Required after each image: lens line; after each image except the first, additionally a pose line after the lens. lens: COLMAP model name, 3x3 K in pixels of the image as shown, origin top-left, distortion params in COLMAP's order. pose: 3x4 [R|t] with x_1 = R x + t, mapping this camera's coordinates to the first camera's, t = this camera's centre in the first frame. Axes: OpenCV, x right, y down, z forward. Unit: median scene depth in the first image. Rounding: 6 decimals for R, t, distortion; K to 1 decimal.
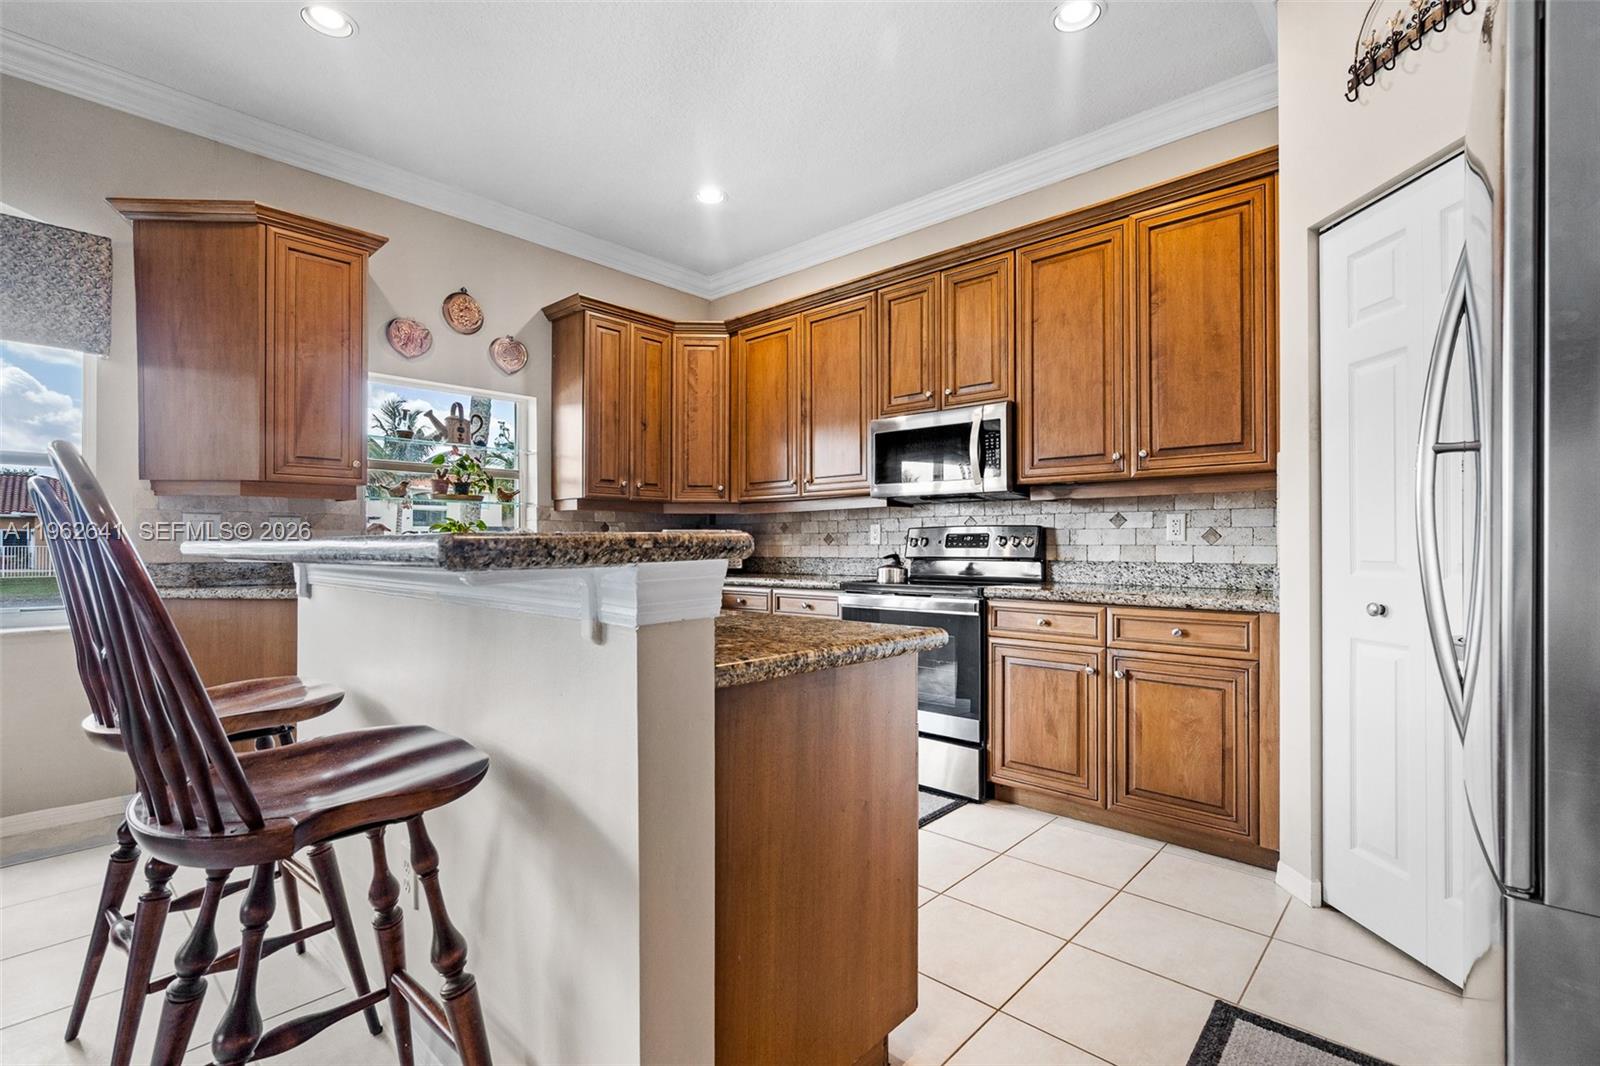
lens RADIAL K [[741.6, 0, 792.8], [0, 741.6, 533.0], [0, 0, 1]] dist [-0.001728, 0.000139]
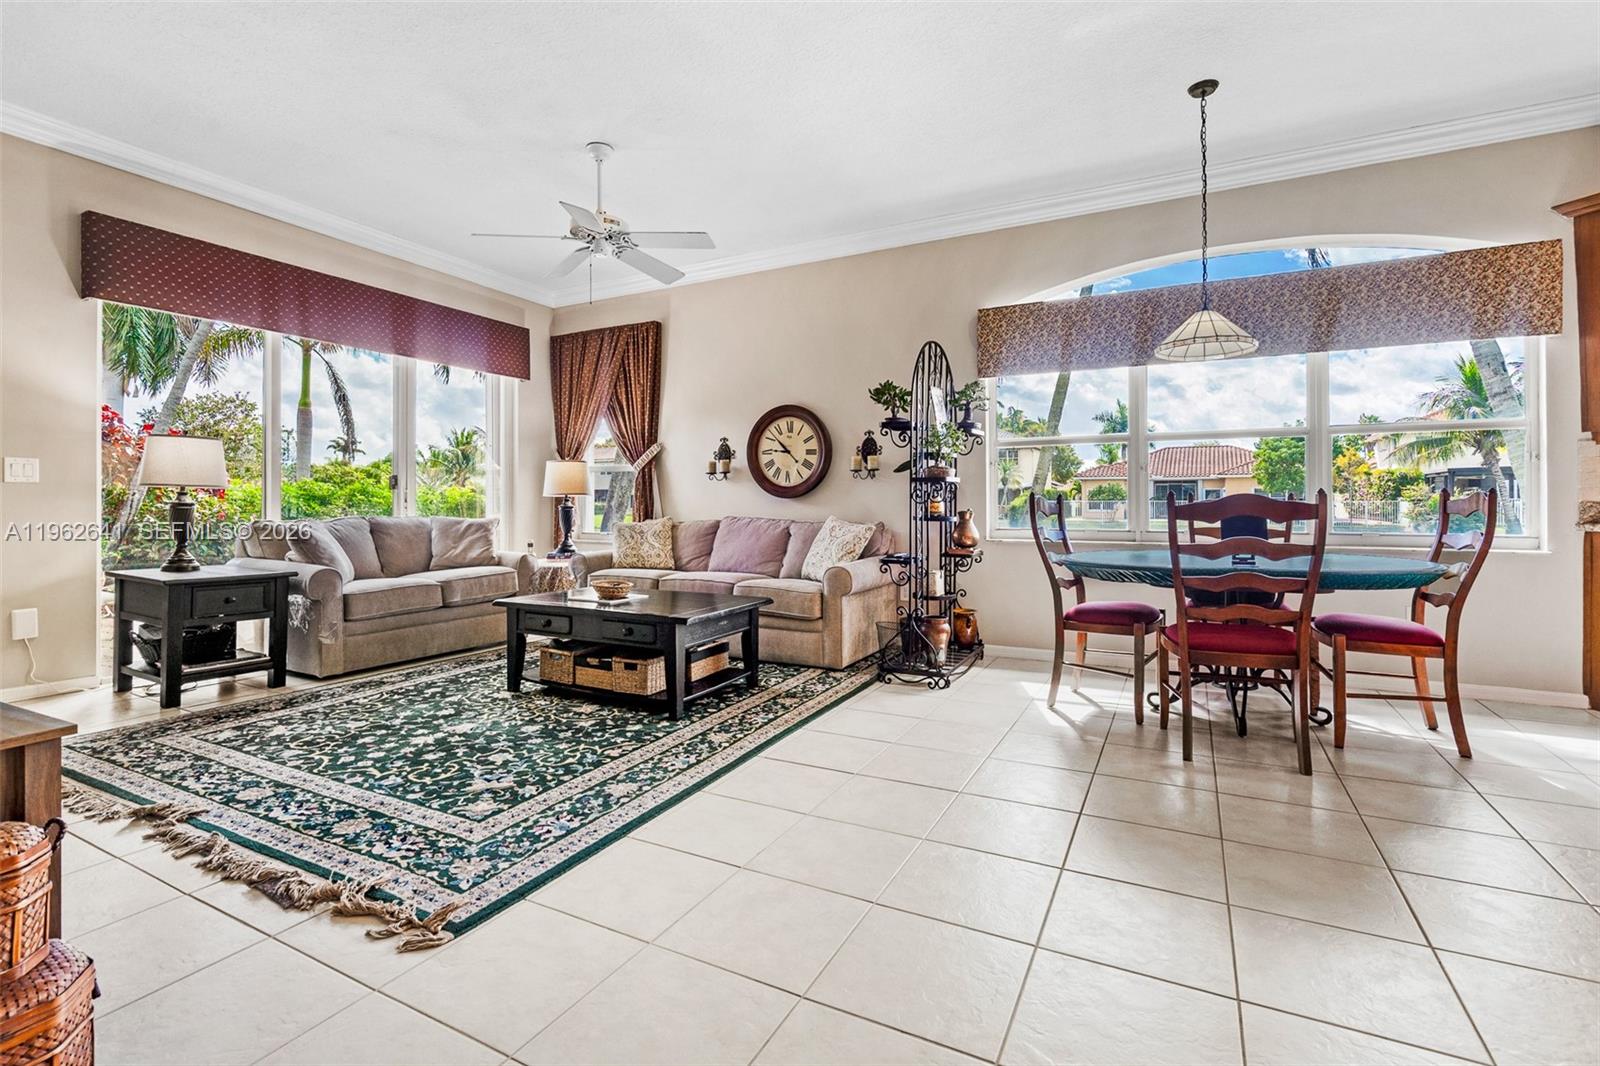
lens RADIAL K [[737.6, 0, 805.9], [0, 737.6, 495.6], [0, 0, 1]] dist [-0.000568, 0.000109]
pose [[0.265113, -0.009767, -0.964168, -0.070112], [0.018507, 0.999816, -0.005040, 0.011025], [0.964040, -0.016508, 0.265245, -0.498613]]
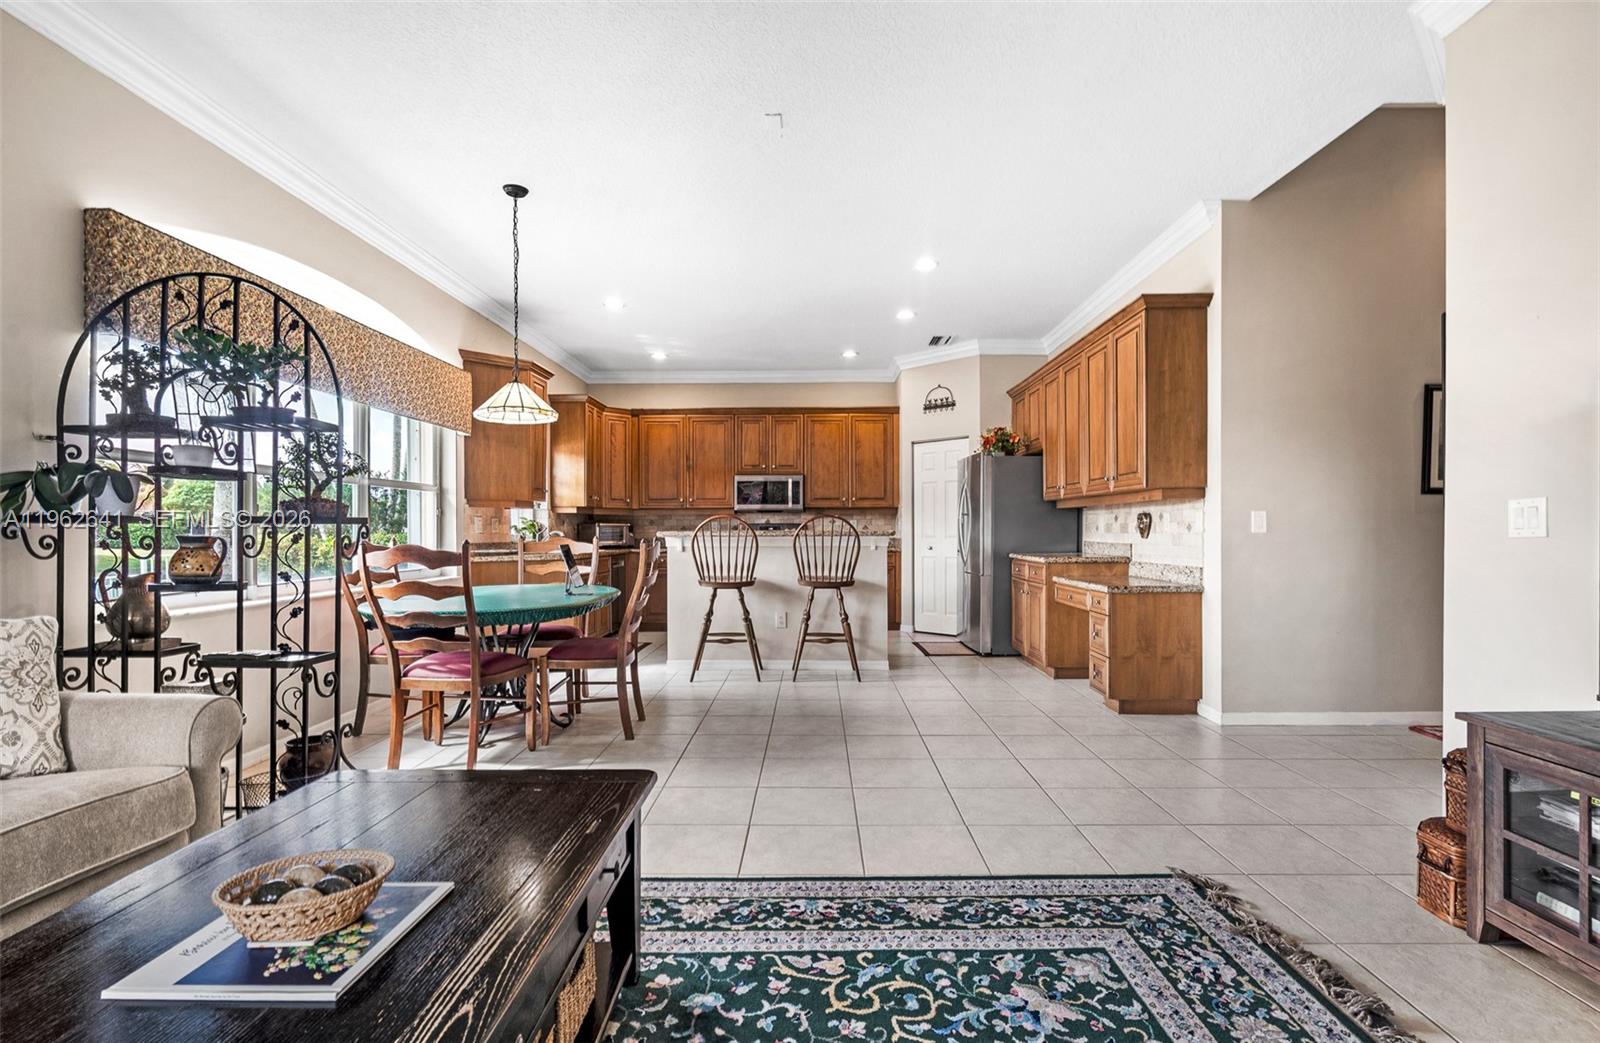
lens RADIAL K [[717.4, 0, 800.0], [0, 717.4, 521.5], [0, 0, 1]] dist [-0.001647, 0.000857]
pose [[0.757575, 0.005526, 0.652724, -1.371376], [-0.007225, 0.999974, -0.000080, -0.019570], [-0.652708, -0.004655, 0.757595, -0.882950]]
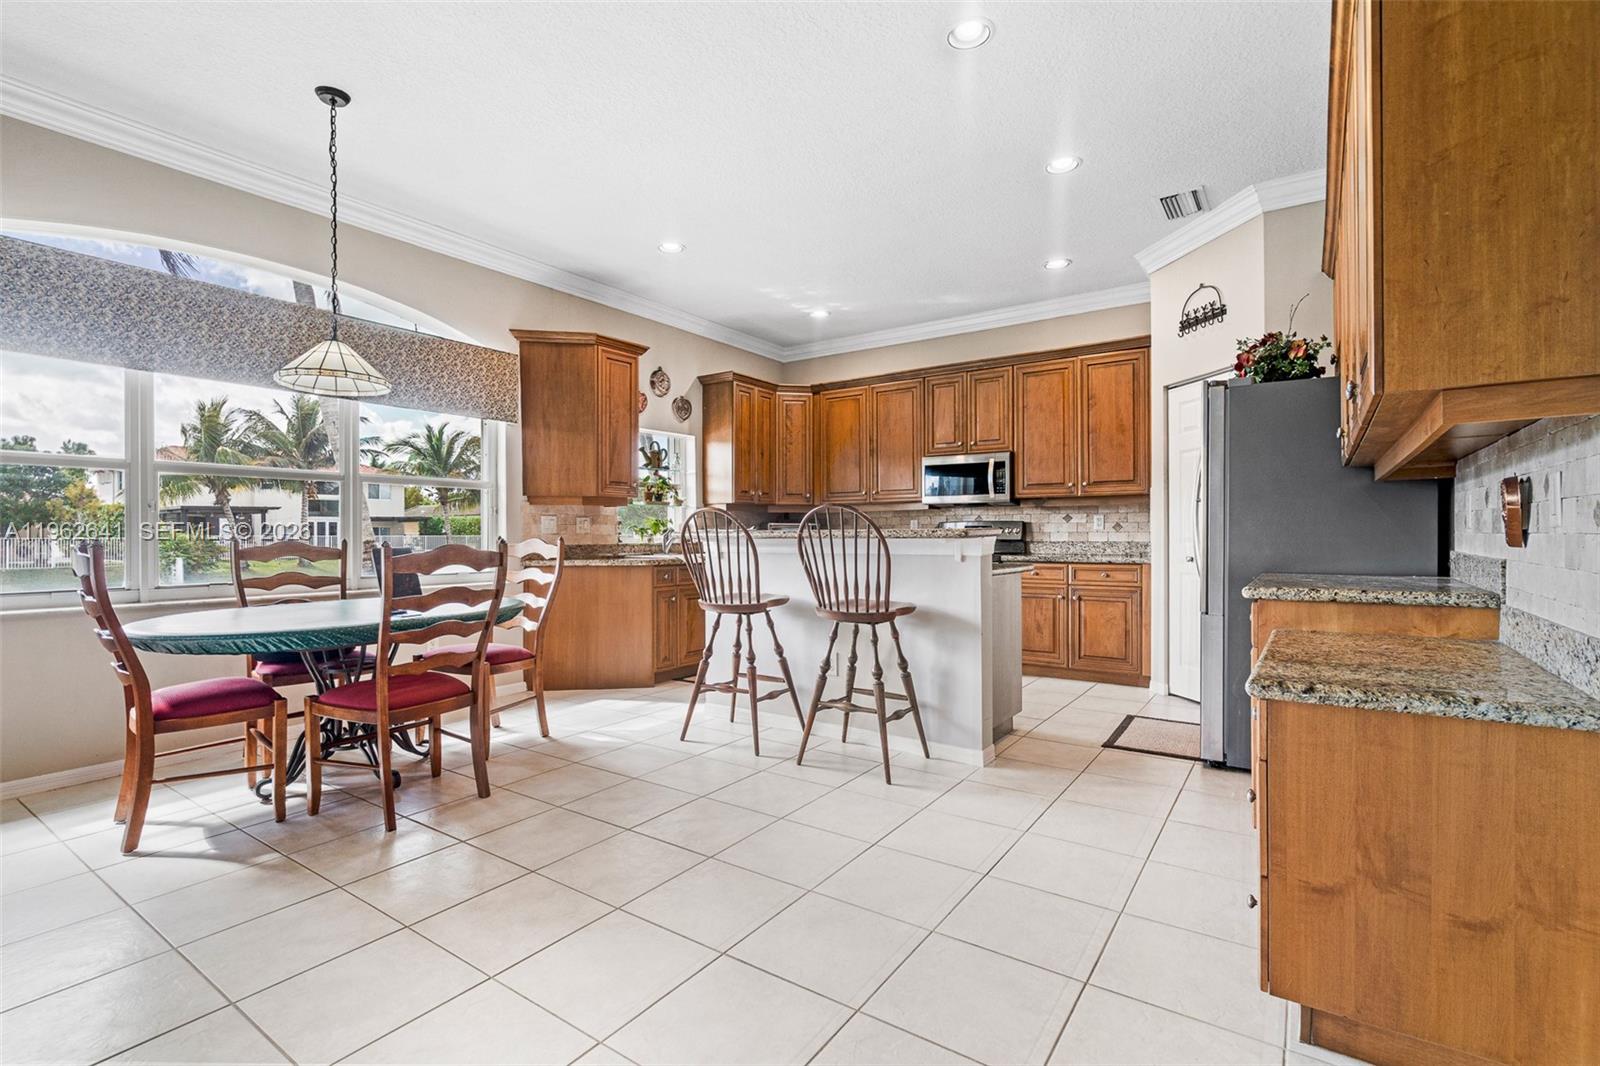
lens RADIAL K [[726.6, 0, 805.2], [0, 726.6, 529.1], [0, 0, 1]] dist [-0.000561, -0.000741]
pose [[0.990234, -0.003890, 0.139360, -0.462438], [0.002564, 0.999950, 0.009694, -0.010414], [-0.139391, -0.009242, 0.990194, -0.693458]]
